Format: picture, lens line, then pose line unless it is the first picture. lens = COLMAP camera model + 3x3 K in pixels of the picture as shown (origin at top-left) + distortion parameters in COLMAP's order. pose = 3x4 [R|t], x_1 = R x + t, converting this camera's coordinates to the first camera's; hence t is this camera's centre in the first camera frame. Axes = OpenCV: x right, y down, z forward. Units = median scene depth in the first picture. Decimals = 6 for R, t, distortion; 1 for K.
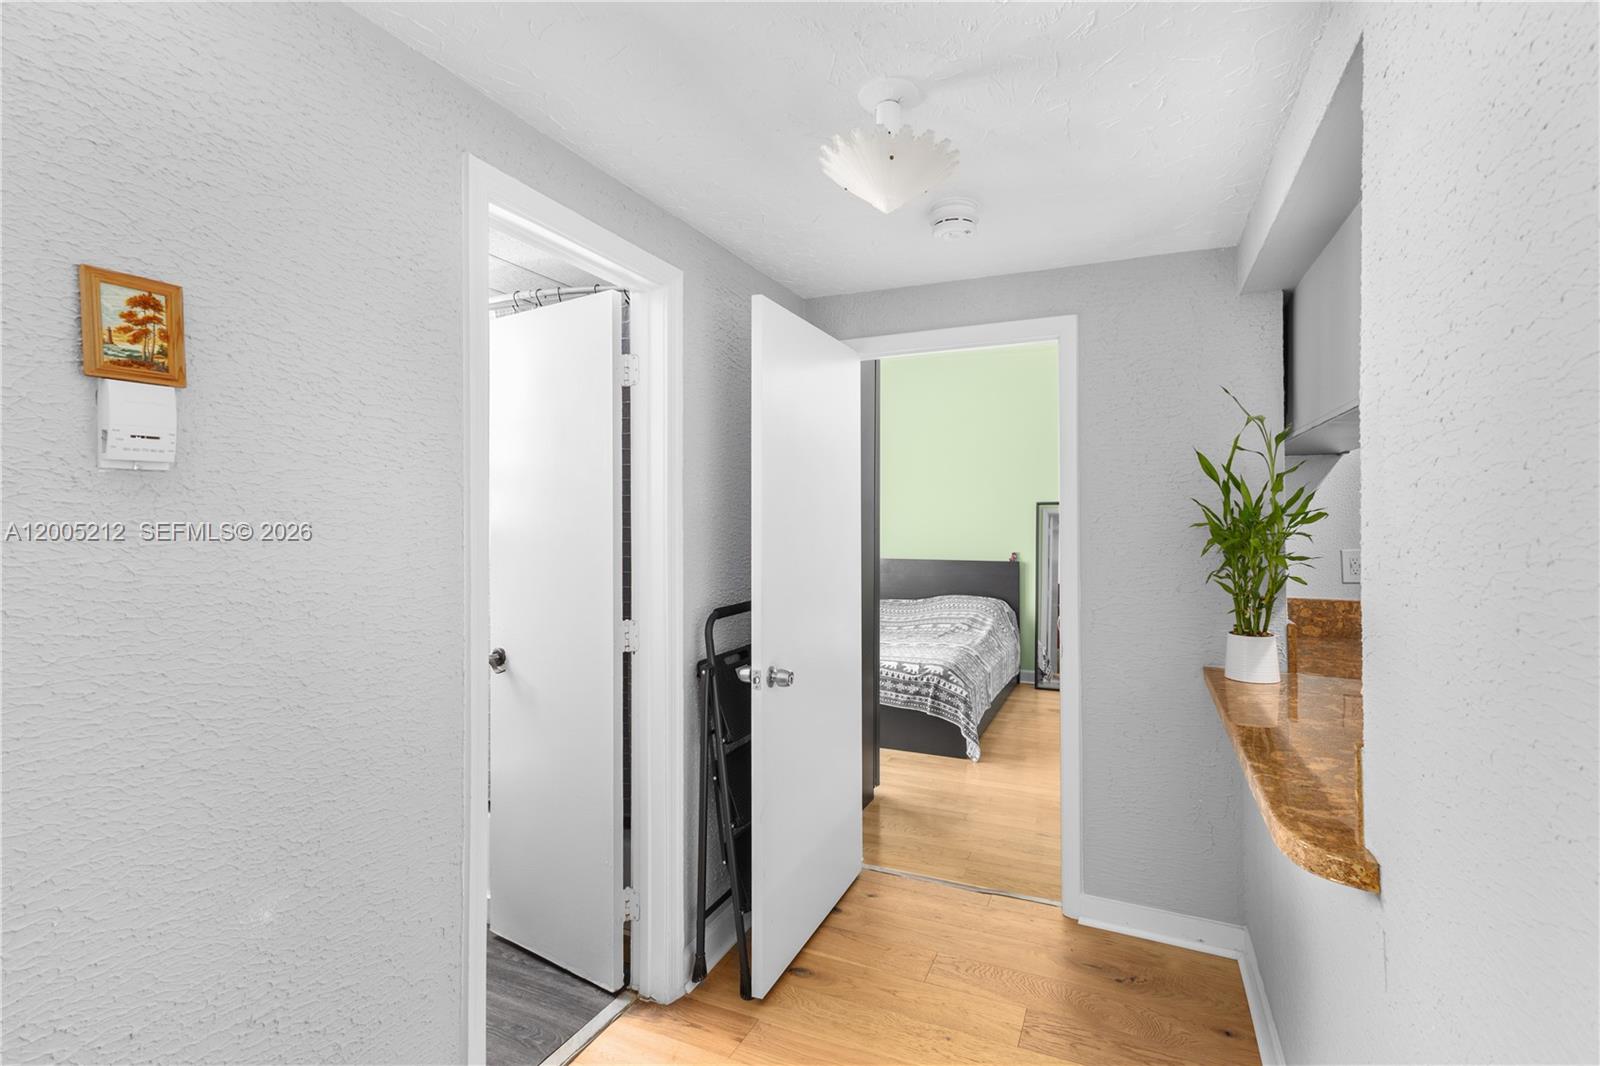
lens RADIAL K [[728.9, 0, 841.1], [0, 728.9, 515.0], [0, 0, 1]] dist [0.003392, 0.000347]
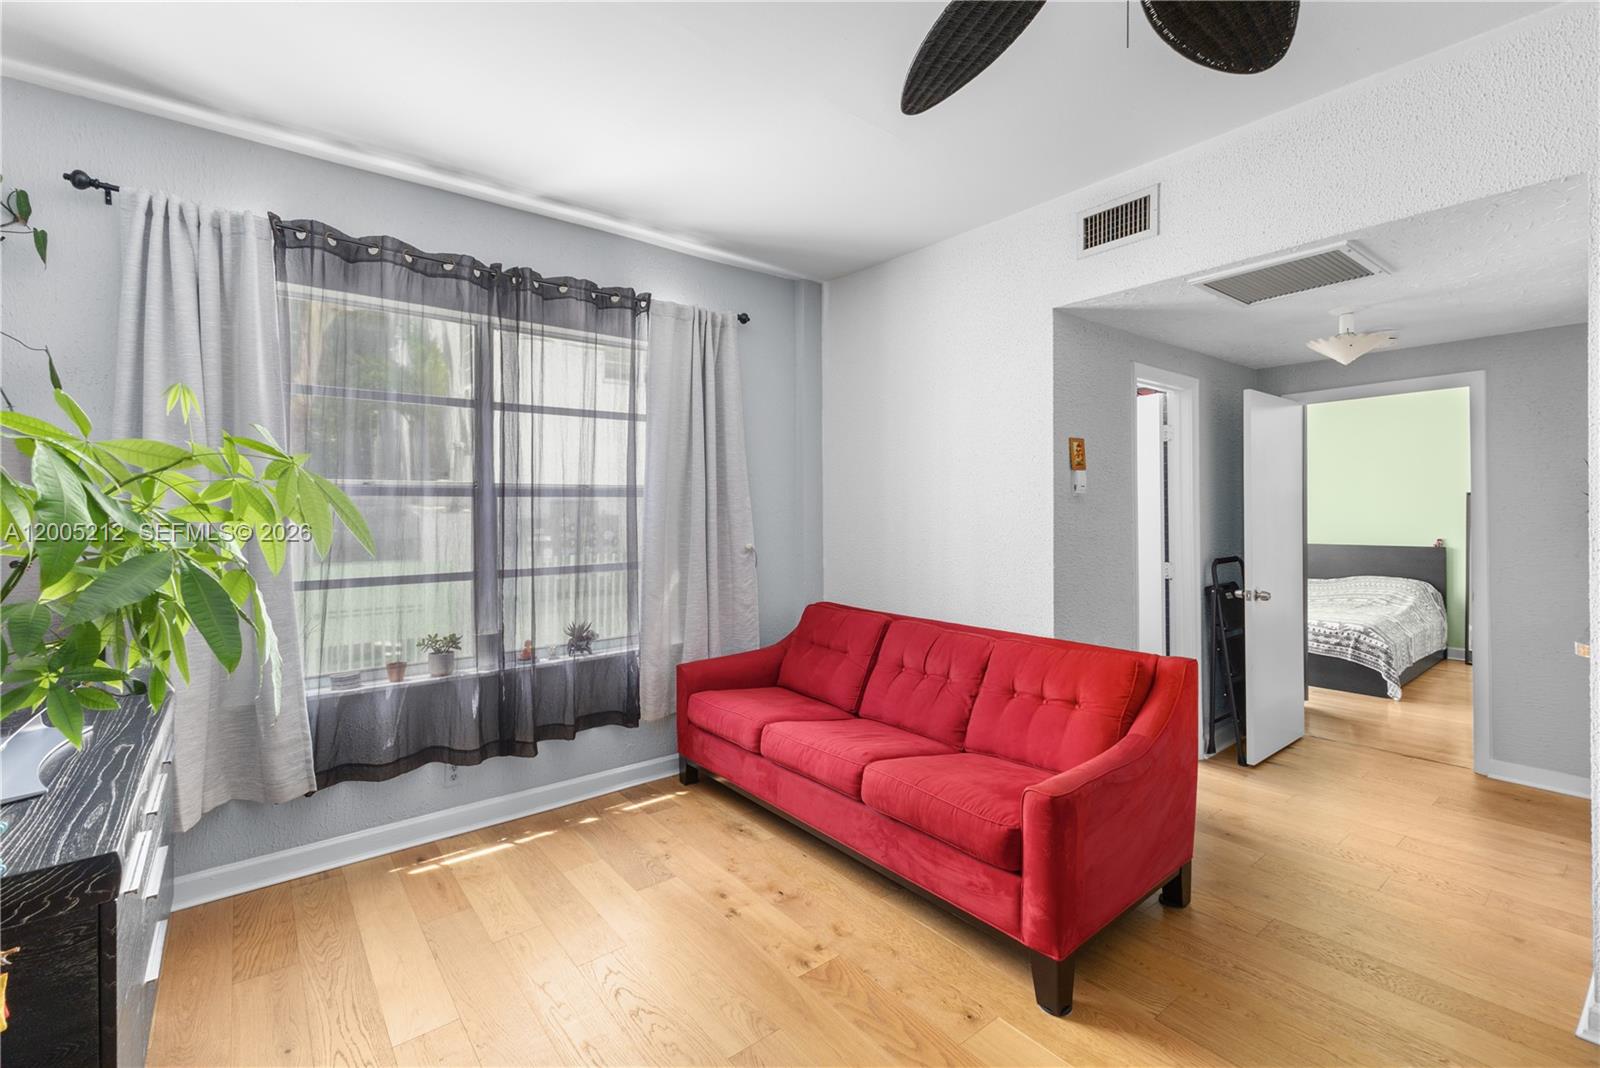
lens RADIAL K [[705.8, 0, 802.0], [0, 705.8, 509.3], [0, 0, 1]] dist [0.003451, 0.000124]
pose [[0.872824, -0.005750, -0.488001, -0.121710], [0.007836, 0.999967, 0.002234, -0.004391], [0.487972, -0.005774, 0.872840, -0.605212]]
